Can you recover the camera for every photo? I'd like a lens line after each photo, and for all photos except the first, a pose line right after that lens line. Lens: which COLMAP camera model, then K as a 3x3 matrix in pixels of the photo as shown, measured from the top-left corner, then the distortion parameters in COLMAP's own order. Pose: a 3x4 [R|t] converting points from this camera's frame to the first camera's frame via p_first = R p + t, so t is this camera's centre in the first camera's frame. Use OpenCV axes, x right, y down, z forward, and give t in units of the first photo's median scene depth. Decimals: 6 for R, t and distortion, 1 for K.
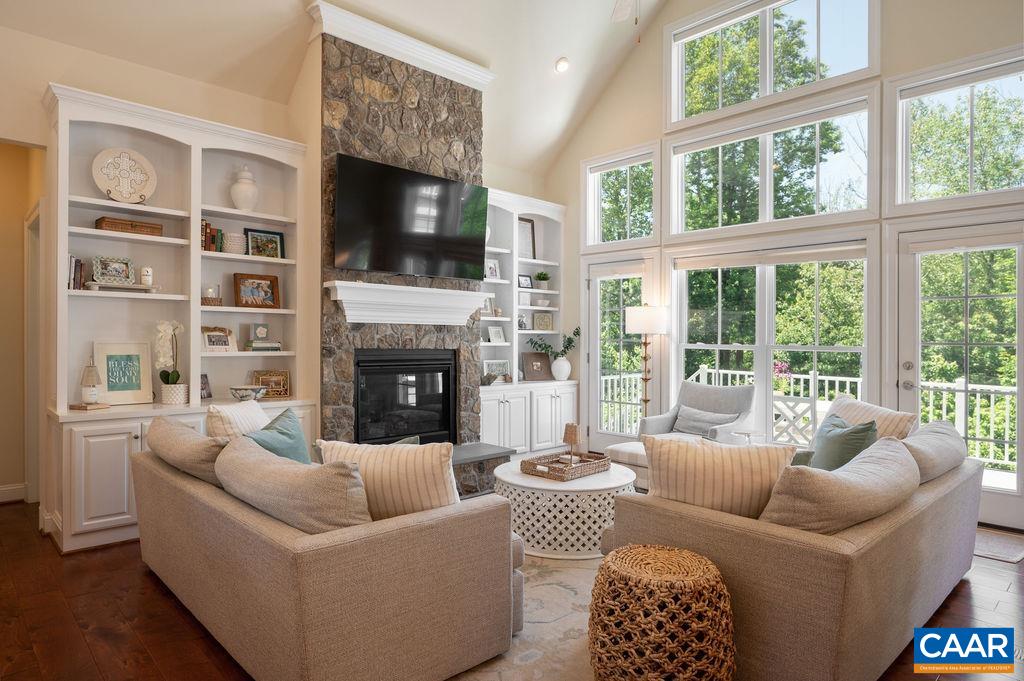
lens RADIAL K [[604.8, 0, 512.0], [0, 604.8, 340.5], [0, 0, 1]] dist [-0.004566, -0.002154]
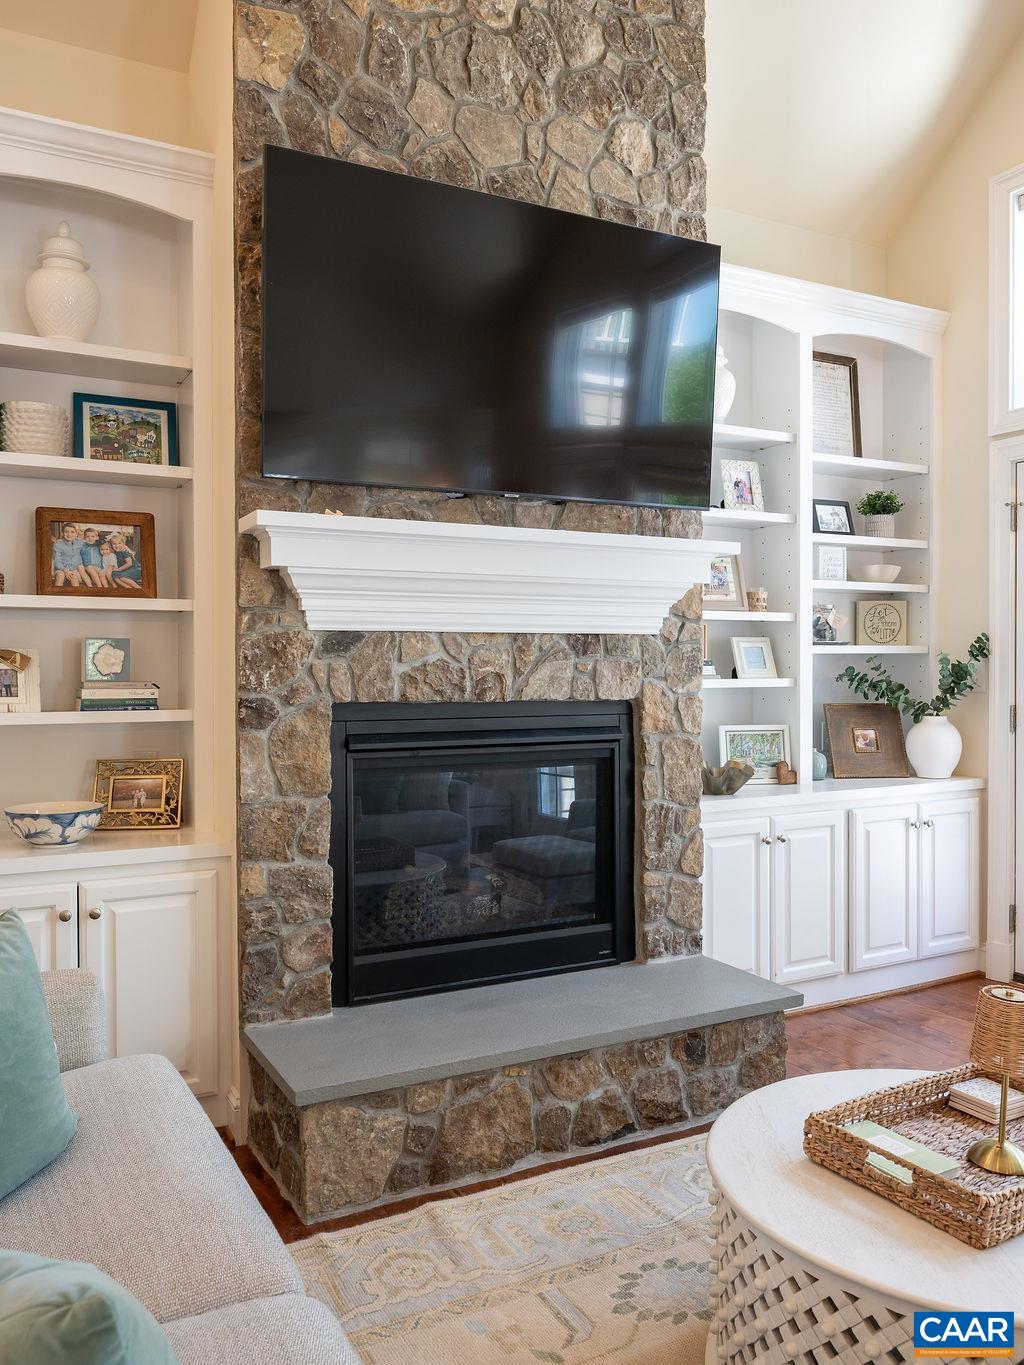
lens RADIAL K [[1071.7, 0, 513.3], [0, 1071.7, 693.7], [0, 0, 1]] dist [0.002213, 0.000646]
pose [[0.962199, -0.002788, -0.272331, 0.014597], [0.009471, 0.999685, 0.023226, -0.005150], [0.272181, -0.024927, 0.961923, 0.363136]]
